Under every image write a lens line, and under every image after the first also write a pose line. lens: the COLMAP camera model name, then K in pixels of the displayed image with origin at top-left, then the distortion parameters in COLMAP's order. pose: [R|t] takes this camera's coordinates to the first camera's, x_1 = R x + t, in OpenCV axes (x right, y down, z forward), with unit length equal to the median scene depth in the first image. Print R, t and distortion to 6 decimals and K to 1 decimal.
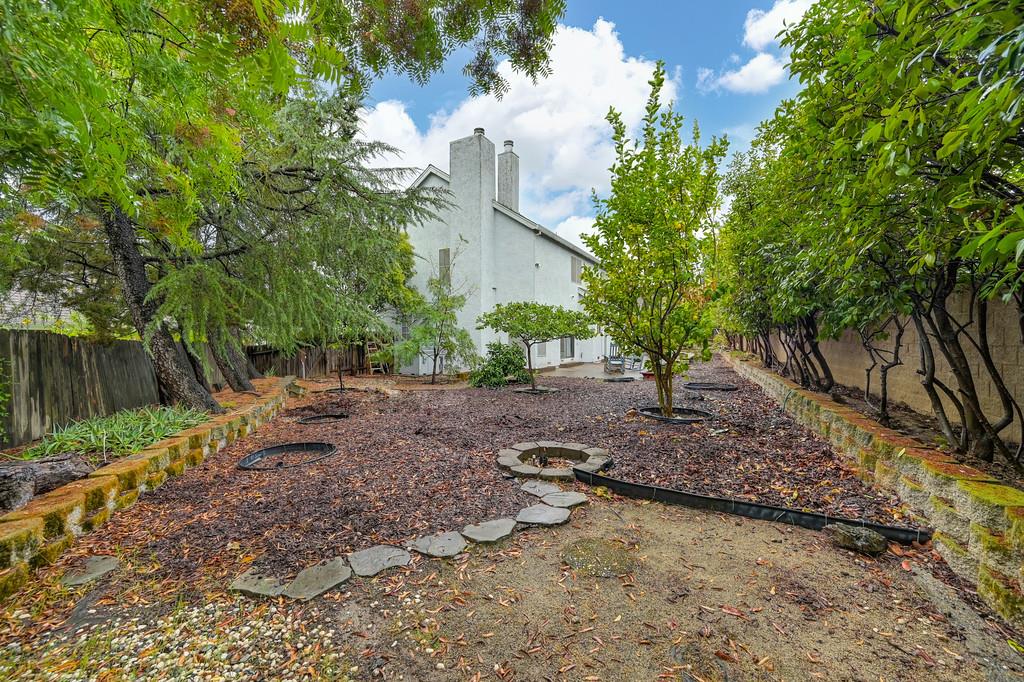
lens RADIAL K [[406.8, 0, 512.6], [0, 406.8, 341.3], [0, 0, 1]] dist [-0.002559, 0.000449]
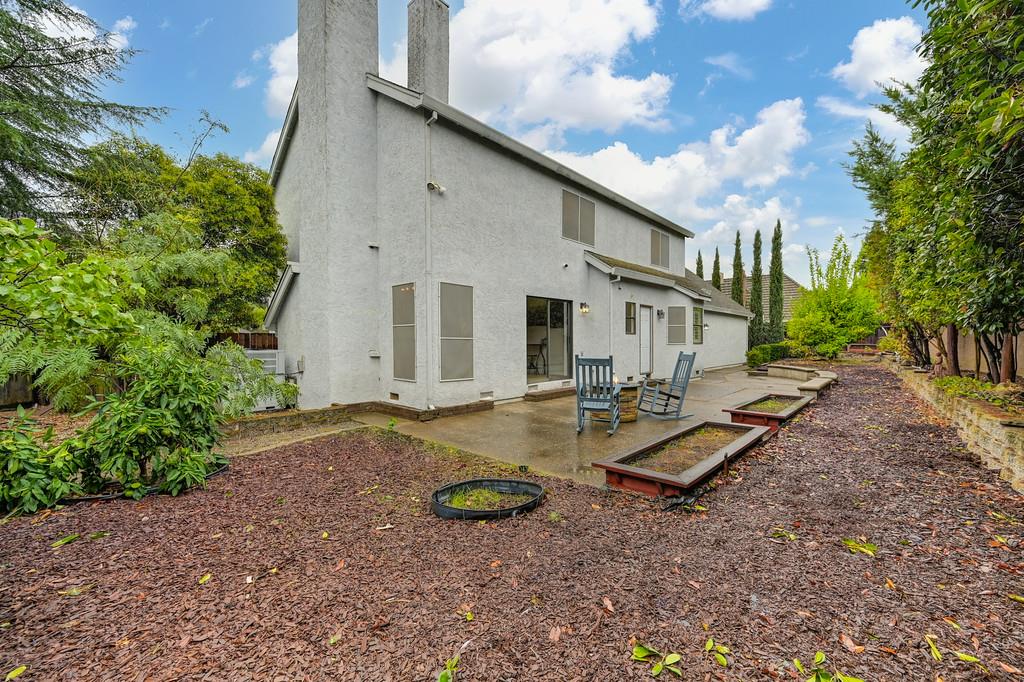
lens RADIAL K [[406.8, 0, 511.2], [0, 406.8, 339.6], [0, 0, 1]] dist [-0.002559, 0.000449]
pose [[0.966769, 0.000188, -0.255650, 0.229119], [-0.002648, 0.999953, -0.009276, -0.008056], [0.255636, 0.009645, 0.966725, 0.496755]]
